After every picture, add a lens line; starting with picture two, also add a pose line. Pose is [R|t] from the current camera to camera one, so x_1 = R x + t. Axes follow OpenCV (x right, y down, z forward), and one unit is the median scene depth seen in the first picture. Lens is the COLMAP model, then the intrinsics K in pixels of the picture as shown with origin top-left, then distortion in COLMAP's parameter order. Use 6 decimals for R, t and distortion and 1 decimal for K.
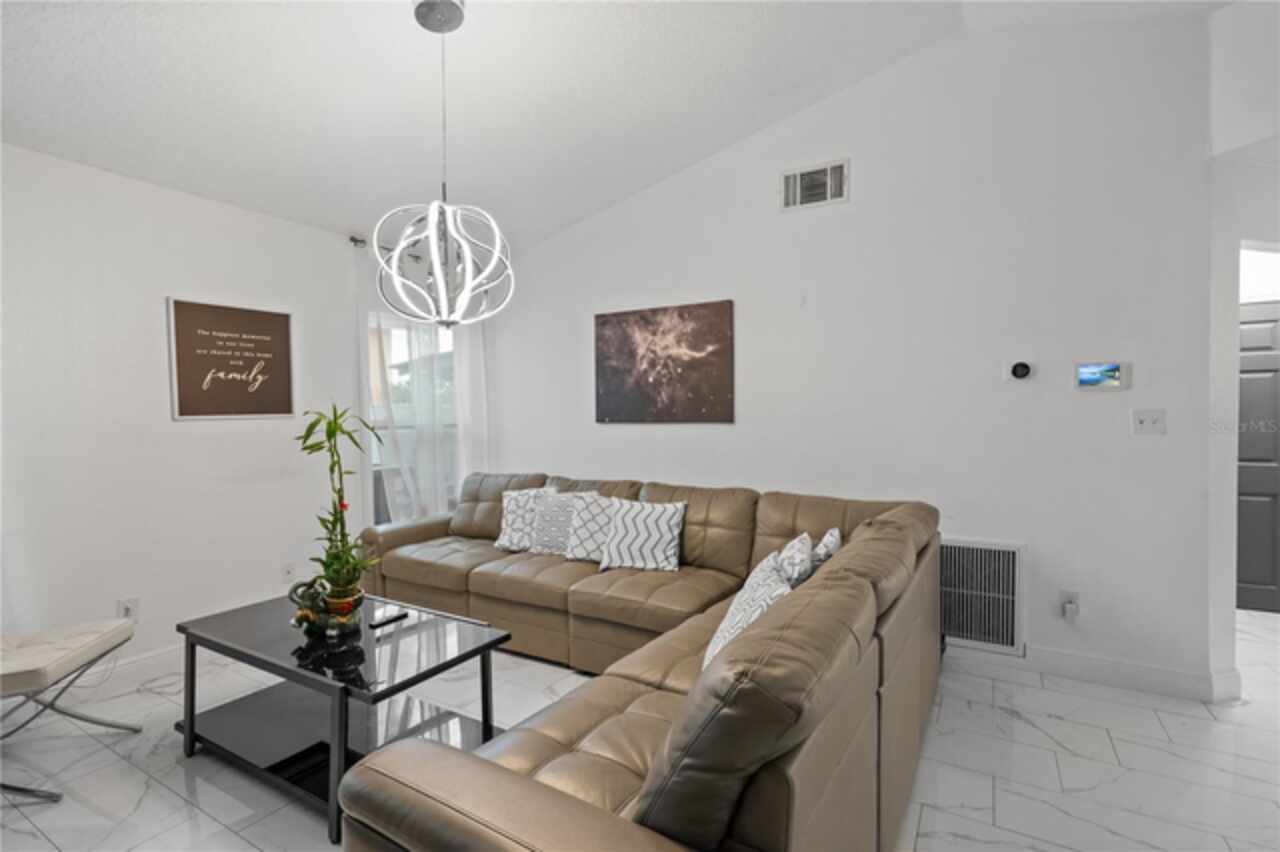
lens RADIAL K [[588.6, 0, 643.5], [0, 588.6, 427.4], [0, 0, 1]] dist [-0.008618, 0.000712]
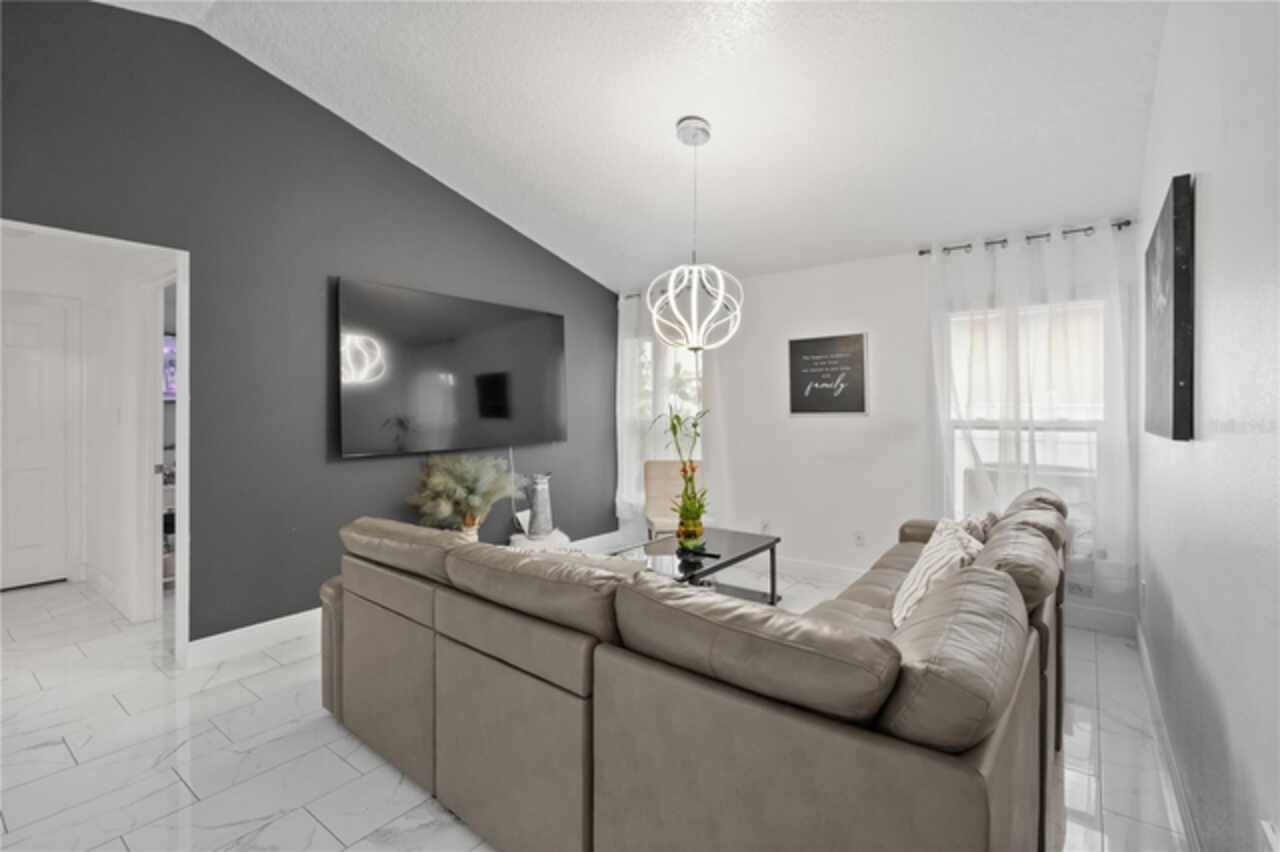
lens RADIAL K [[588.6, 0, 641.6], [0, 588.6, 415.2], [0, 0, 1]] dist [-0.008618, 0.000712]
pose [[-0.111045, 0.018624, -0.993641, 0.767203], [-0.024062, 0.999481, 0.021422, -0.035607], [0.993524, 0.026288, -0.110539, 0.719168]]
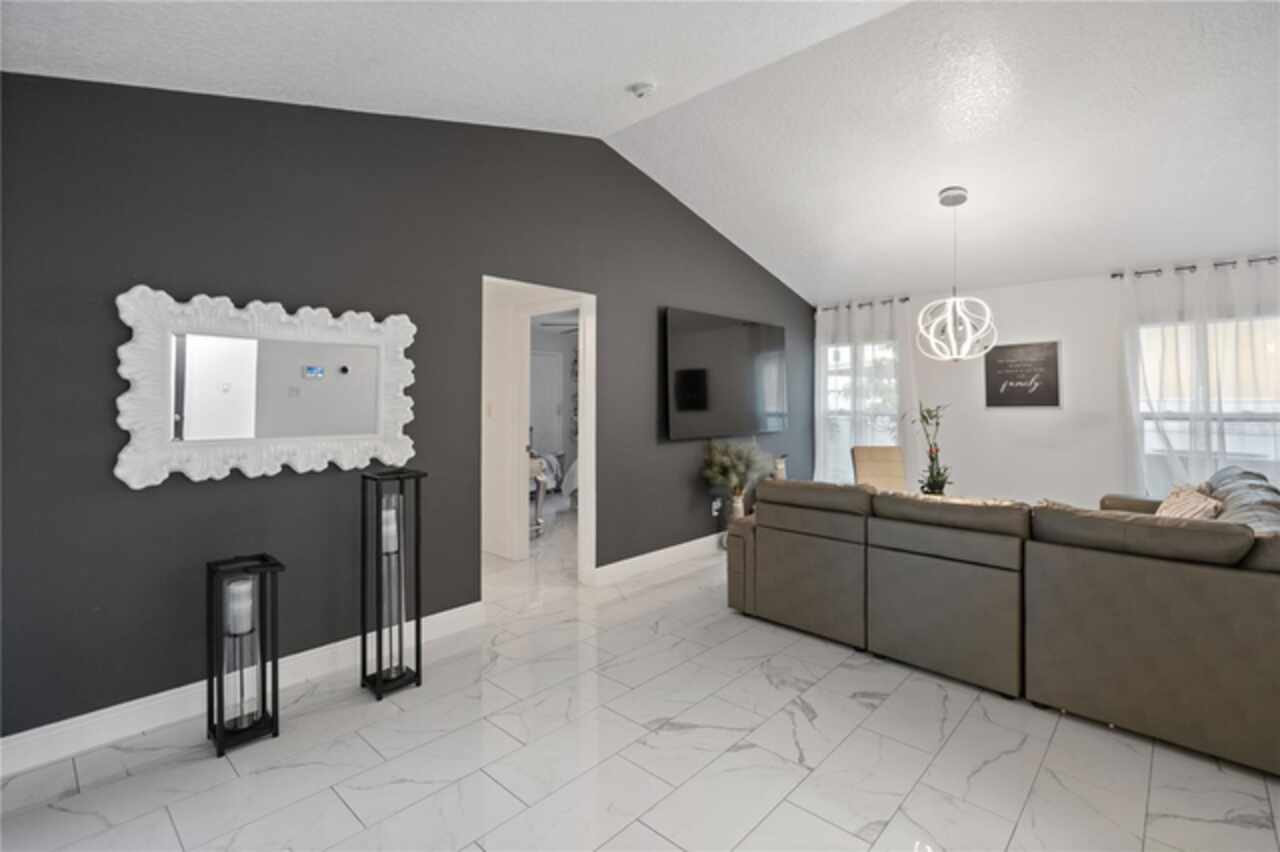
lens RADIAL K [[588.6, 0, 644.1], [0, 588.6, 399.4], [0, 0, 1]] dist [-0.008618, 0.000712]
pose [[-0.212905, 0.003021, -0.977068, 1.209593], [-0.021564, 0.999737, 0.007789, -0.032529], [0.976835, 0.022728, -0.212784, 0.295213]]
